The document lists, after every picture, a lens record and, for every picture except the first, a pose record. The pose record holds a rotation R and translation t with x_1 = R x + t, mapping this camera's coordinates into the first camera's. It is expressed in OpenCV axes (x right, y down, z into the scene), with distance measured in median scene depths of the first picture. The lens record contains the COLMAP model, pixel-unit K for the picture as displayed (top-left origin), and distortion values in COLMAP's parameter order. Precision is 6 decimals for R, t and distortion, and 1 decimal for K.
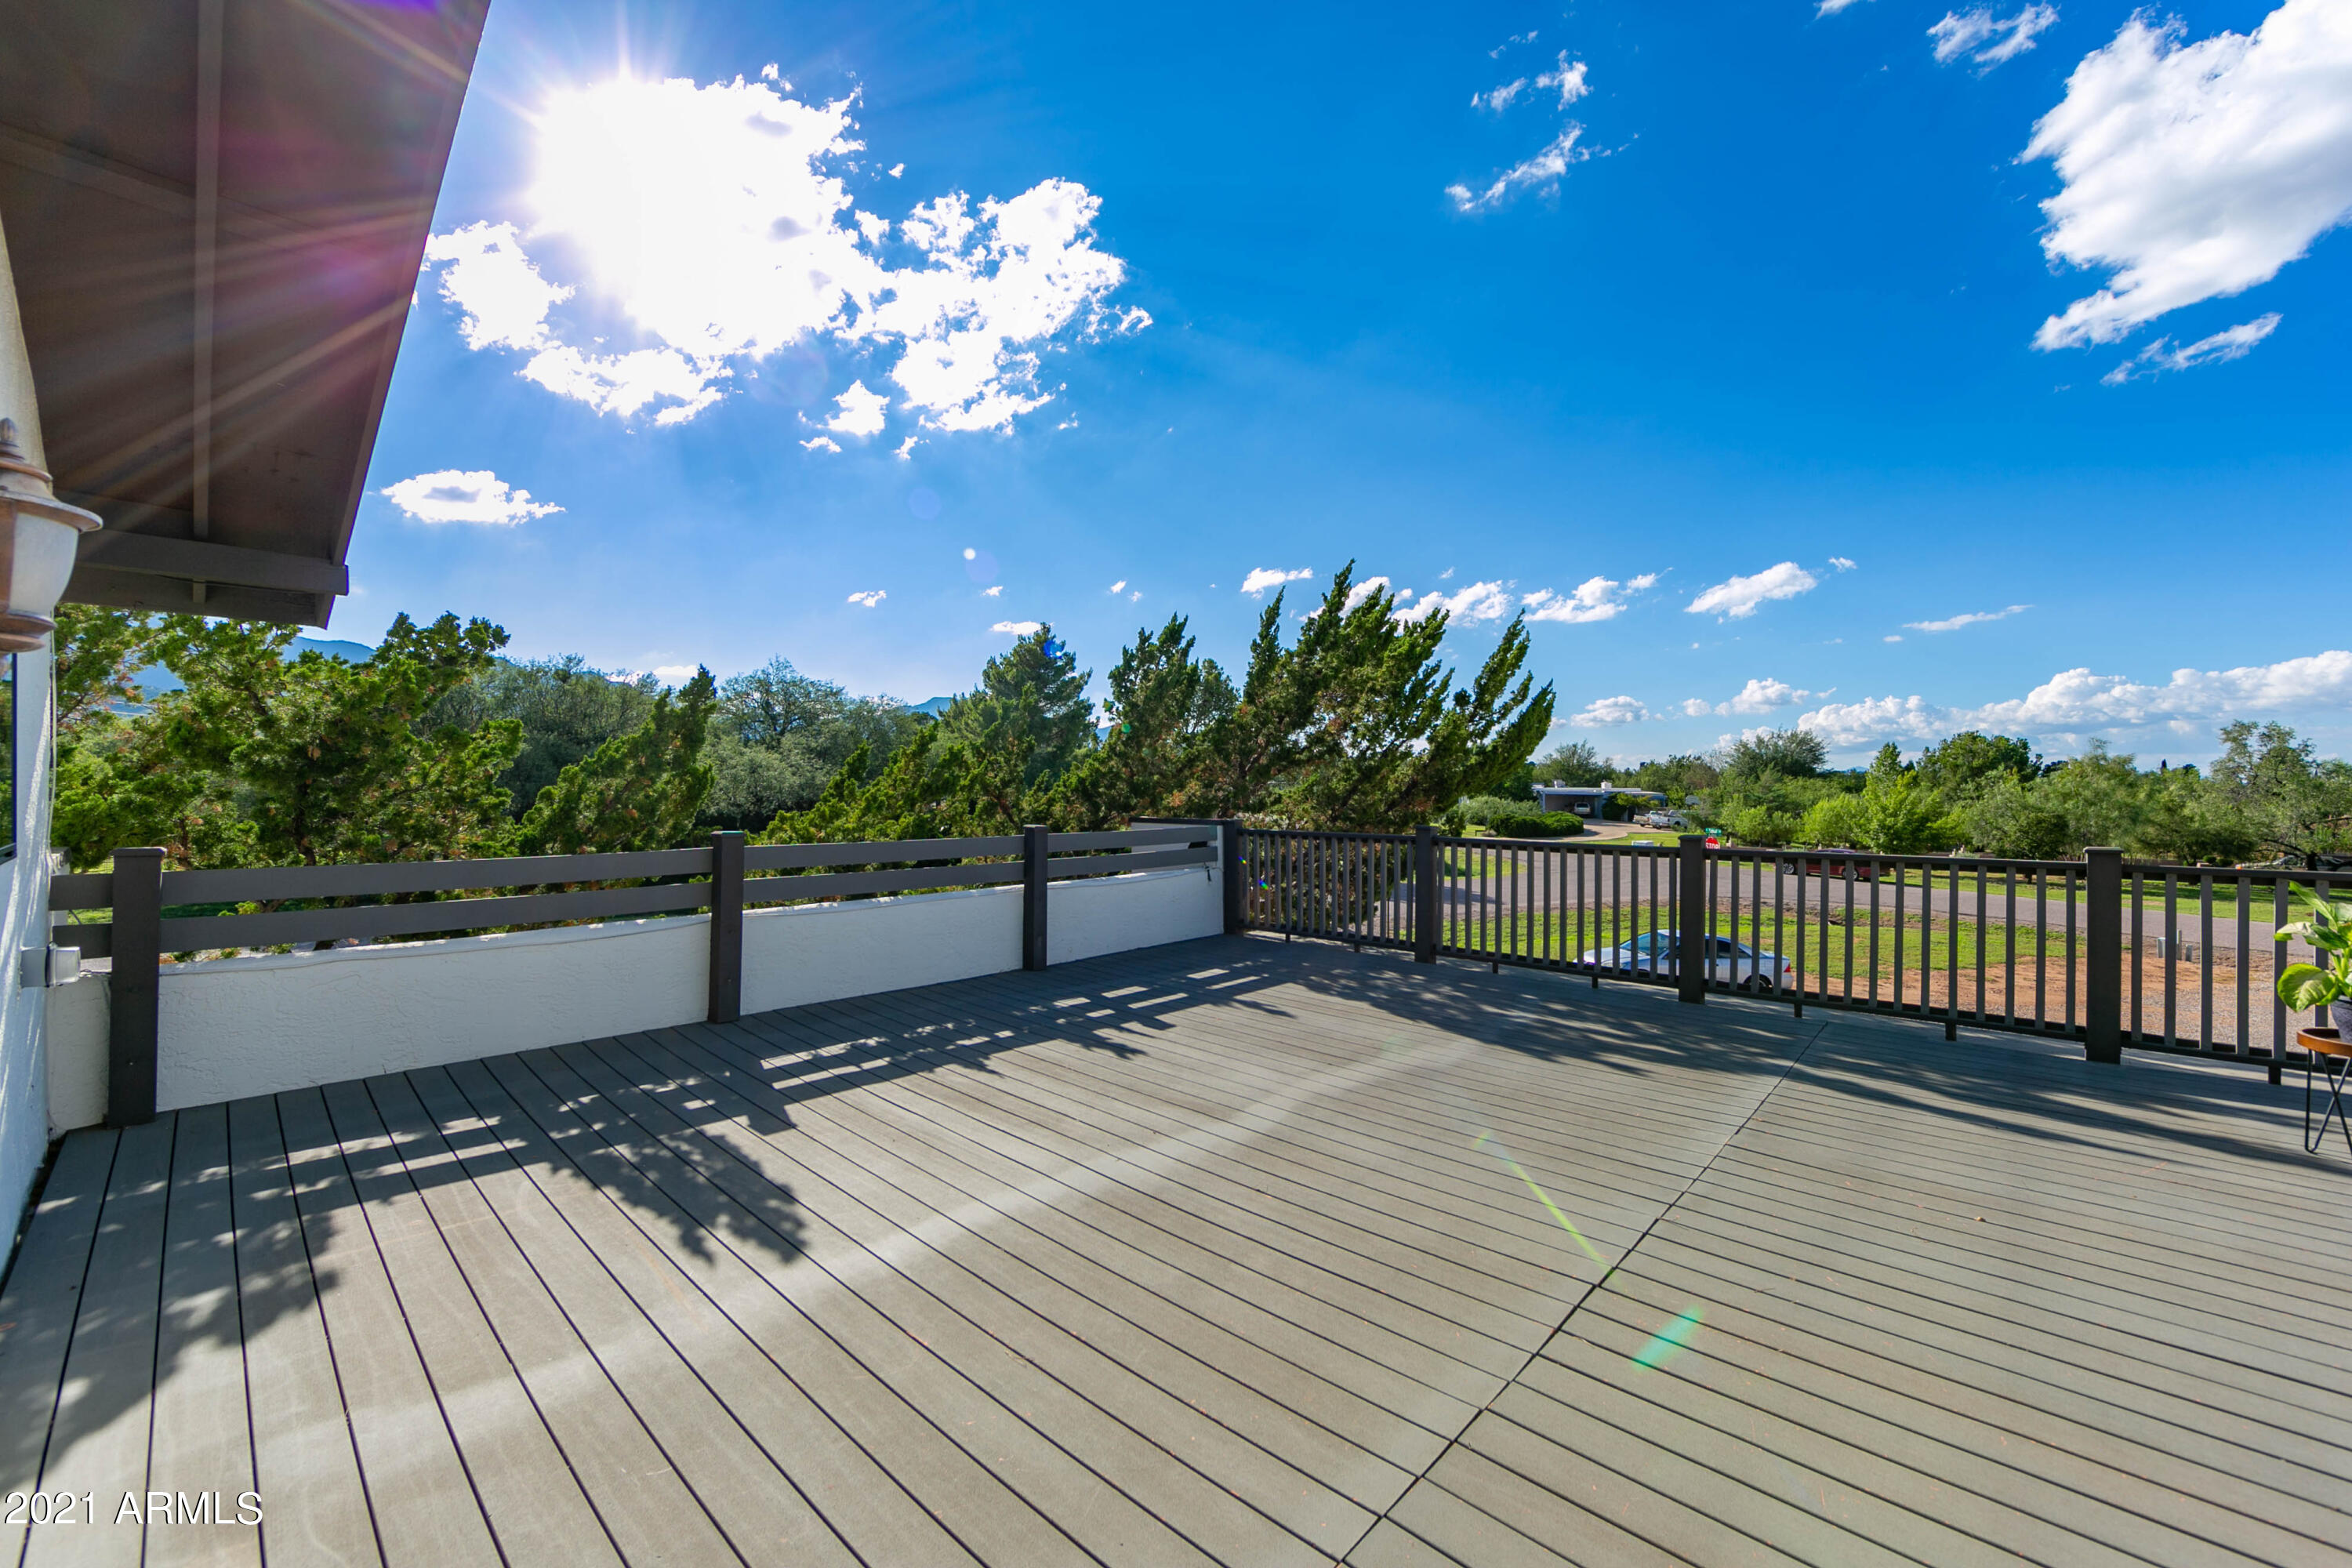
lens RADIAL K [[917.2, 0, 1179.8], [0, 917.2, 784.8], [0, 0, 1]] dist [-0.002352, -0.000351]
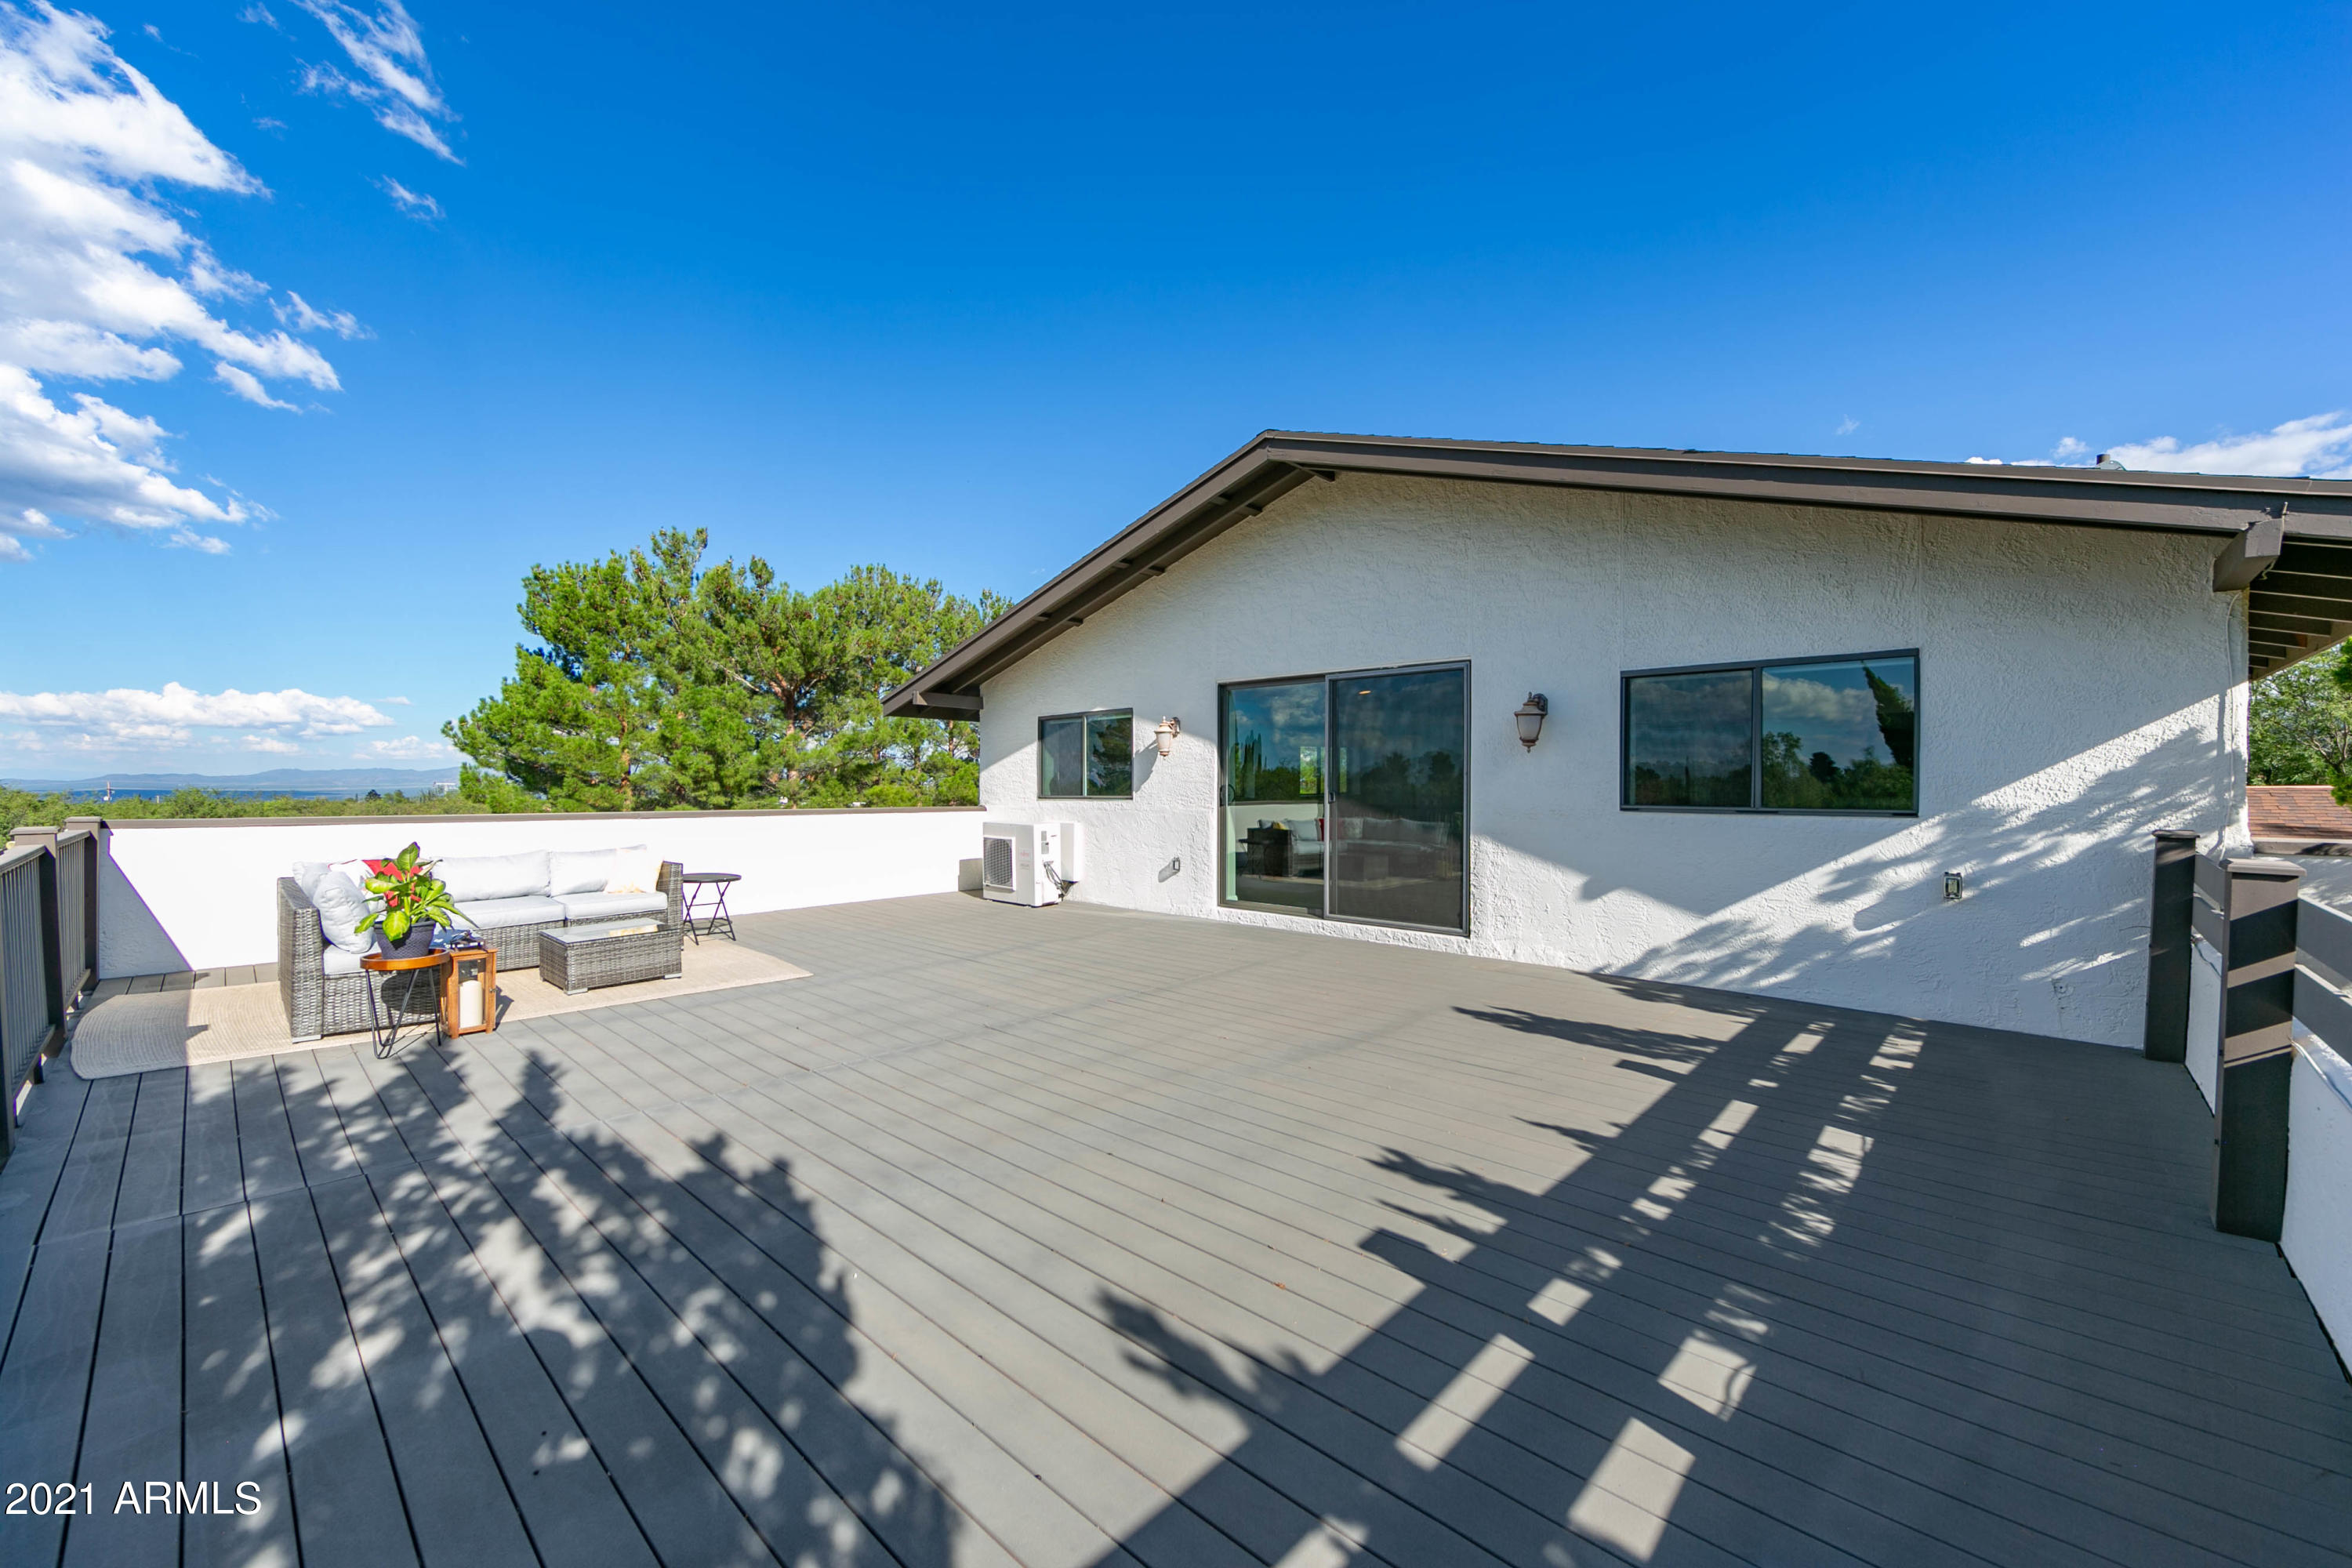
lens RADIAL K [[917.2, 0, 1180.7], [0, 917.2, 780.1], [0, 0, 1]] dist [-0.002352, -0.000351]
pose [[-0.999979, -0.006392, -0.001460, 0.112131], [-0.006385, 0.999967, -0.004985, 0.015554], [0.001492, -0.004976, -0.999987, 1.763389]]
